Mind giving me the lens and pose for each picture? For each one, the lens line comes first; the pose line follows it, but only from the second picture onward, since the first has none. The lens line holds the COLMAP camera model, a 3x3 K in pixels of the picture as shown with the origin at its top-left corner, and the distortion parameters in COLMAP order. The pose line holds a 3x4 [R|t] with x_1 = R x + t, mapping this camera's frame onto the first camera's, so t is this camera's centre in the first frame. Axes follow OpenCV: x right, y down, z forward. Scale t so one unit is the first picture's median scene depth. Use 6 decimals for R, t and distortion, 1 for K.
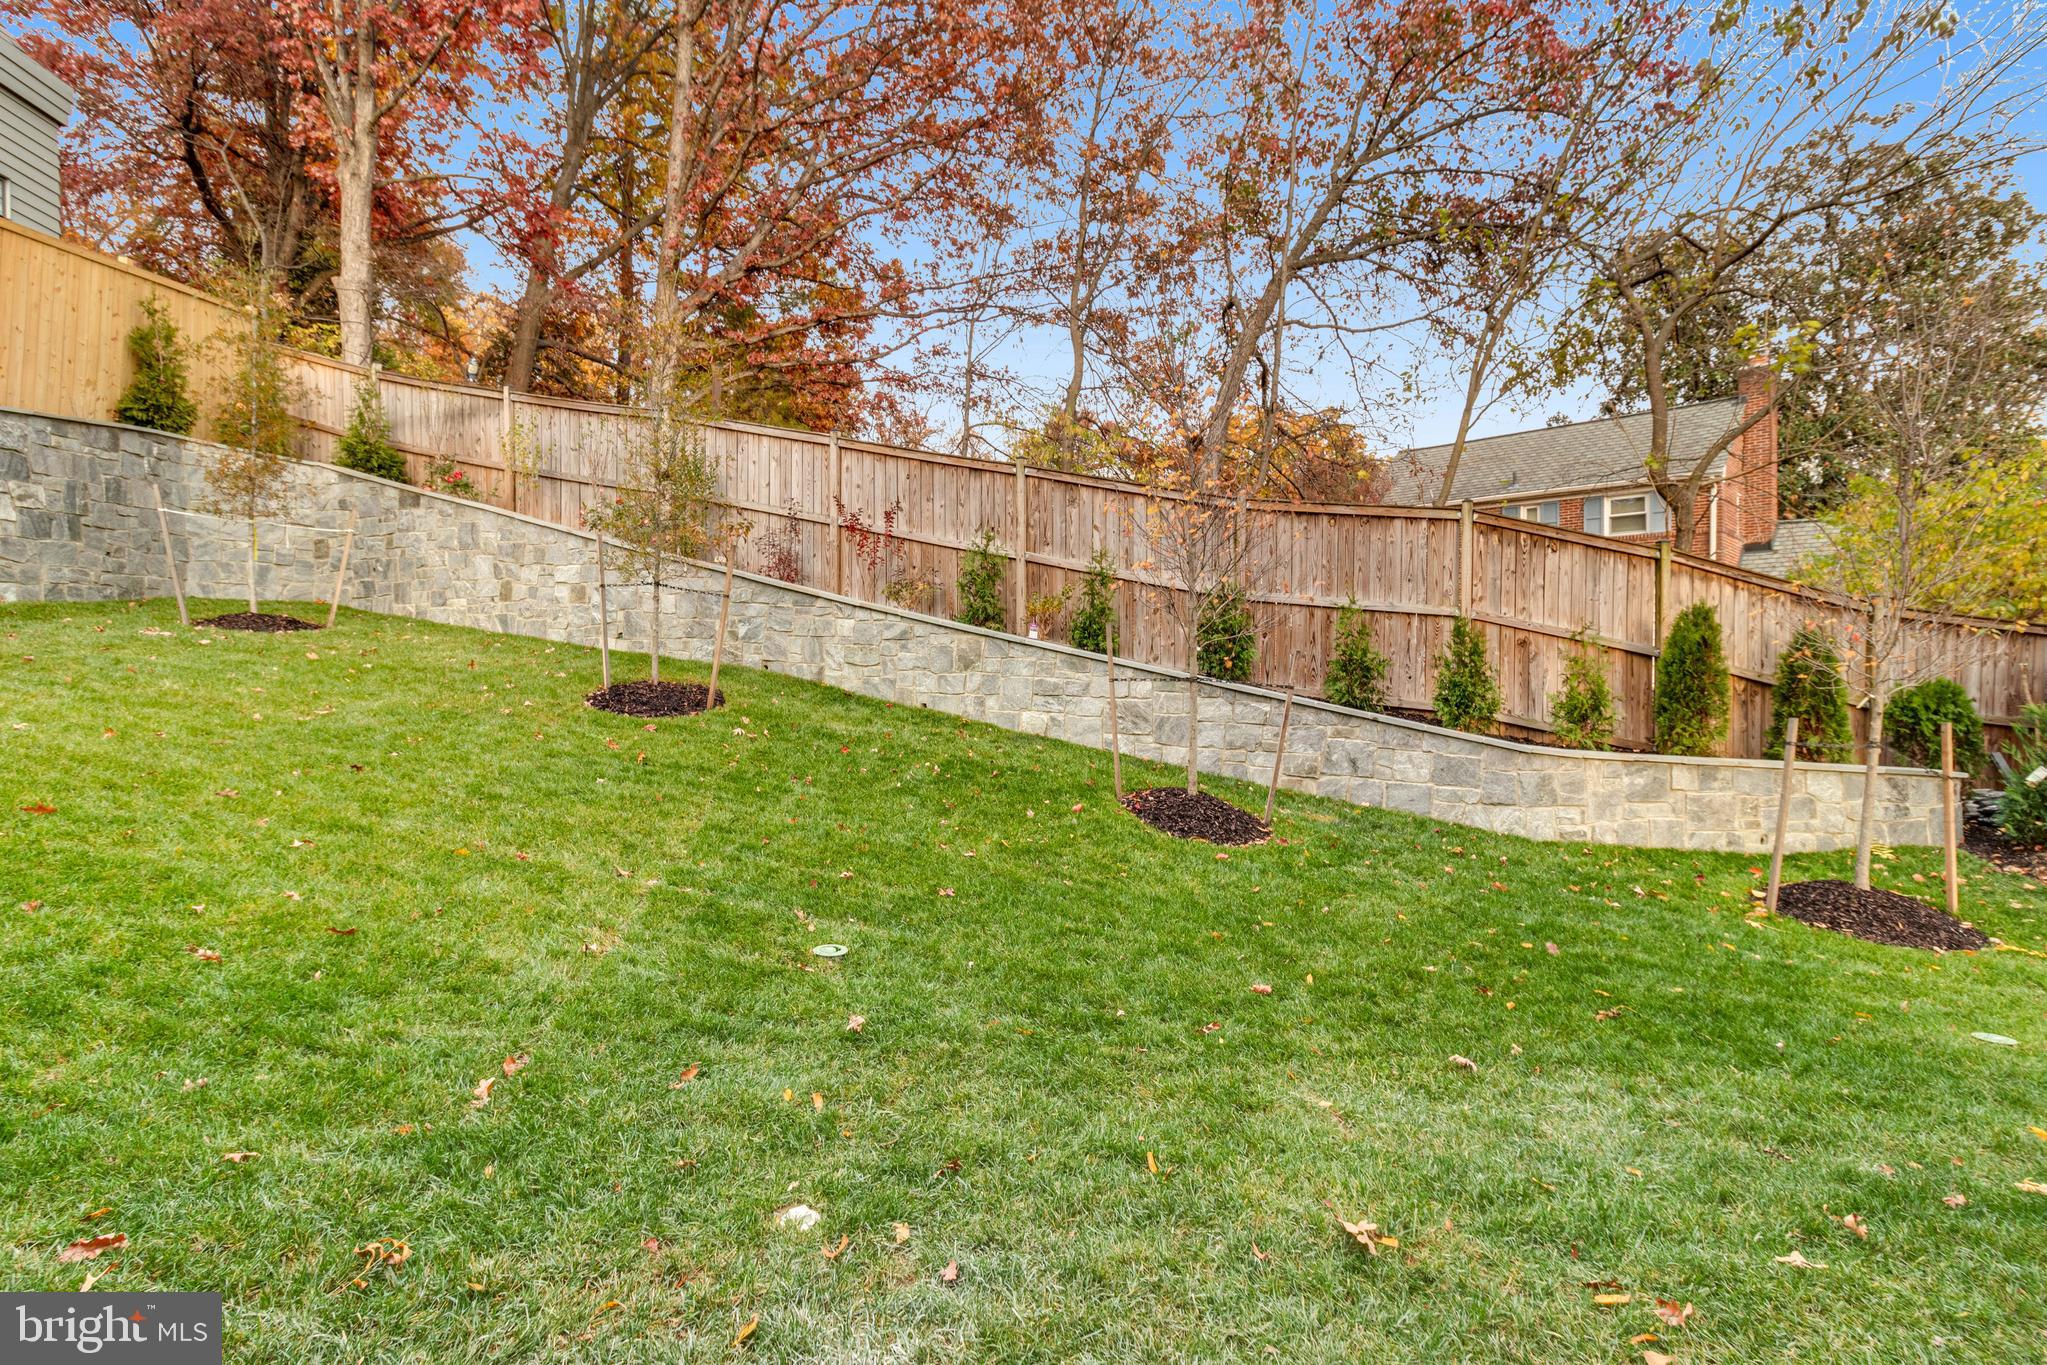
lens RADIAL K [[958.8, 0, 1025.0], [0, 958.8, 673.7], [0, 0, 1]] dist [0.021452, 0.000305]
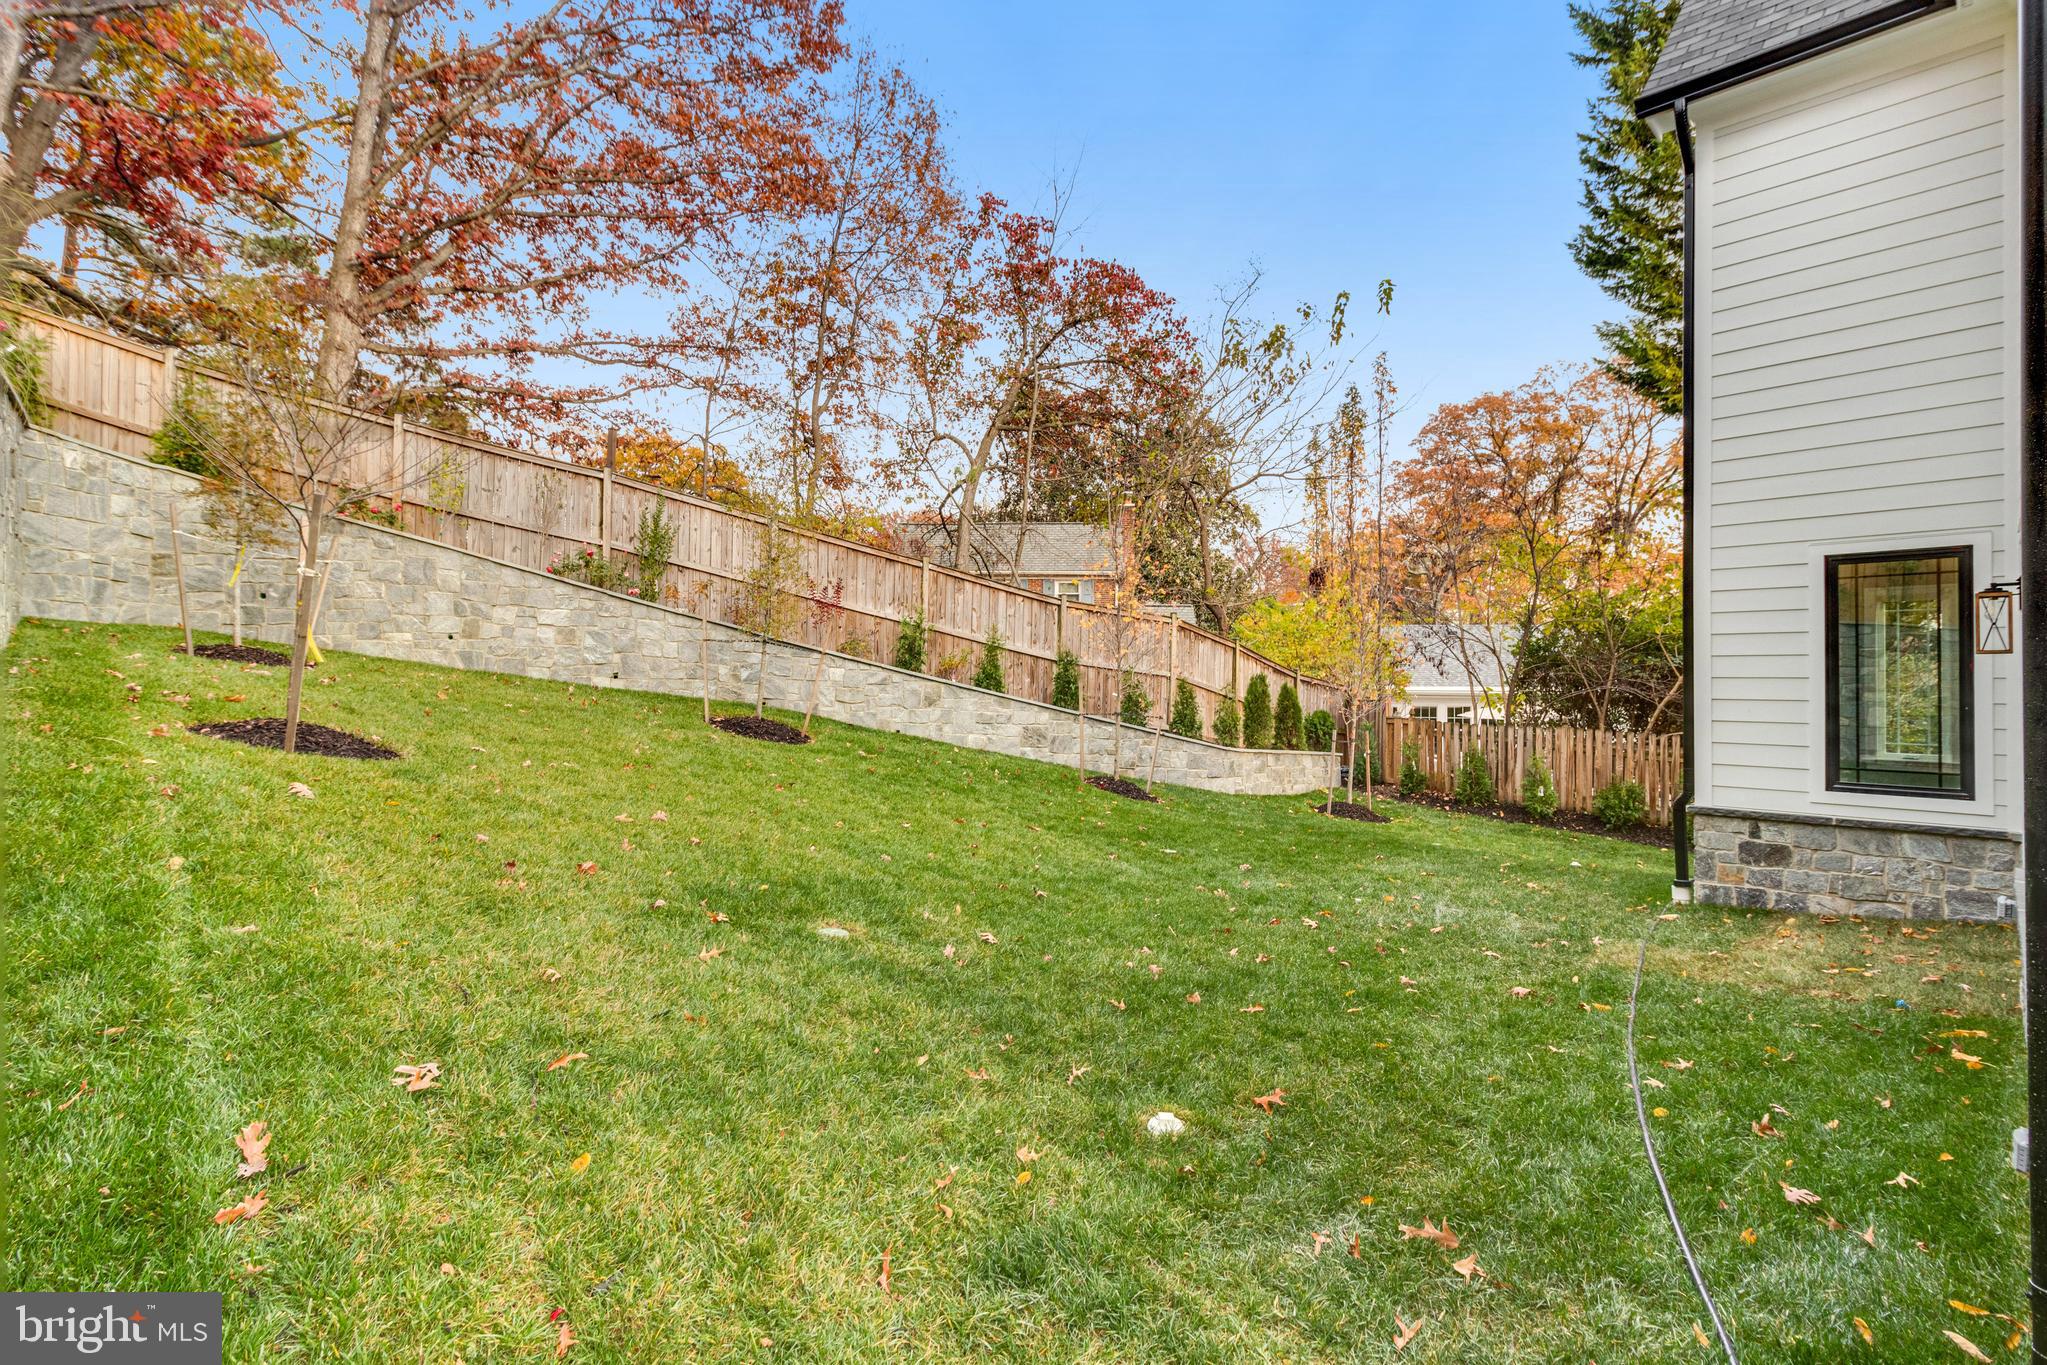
lens RADIAL K [[958.8, 0, 1023.0], [0, 958.8, 681.0], [0, 0, 1]] dist [0.021452, 0.000305]
pose [[0.779557, 0.015340, 0.626144, -0.860764], [-0.008096, 0.999863, -0.014417, -0.022569], [-0.626279, 0.006170, 0.779574, -0.219313]]
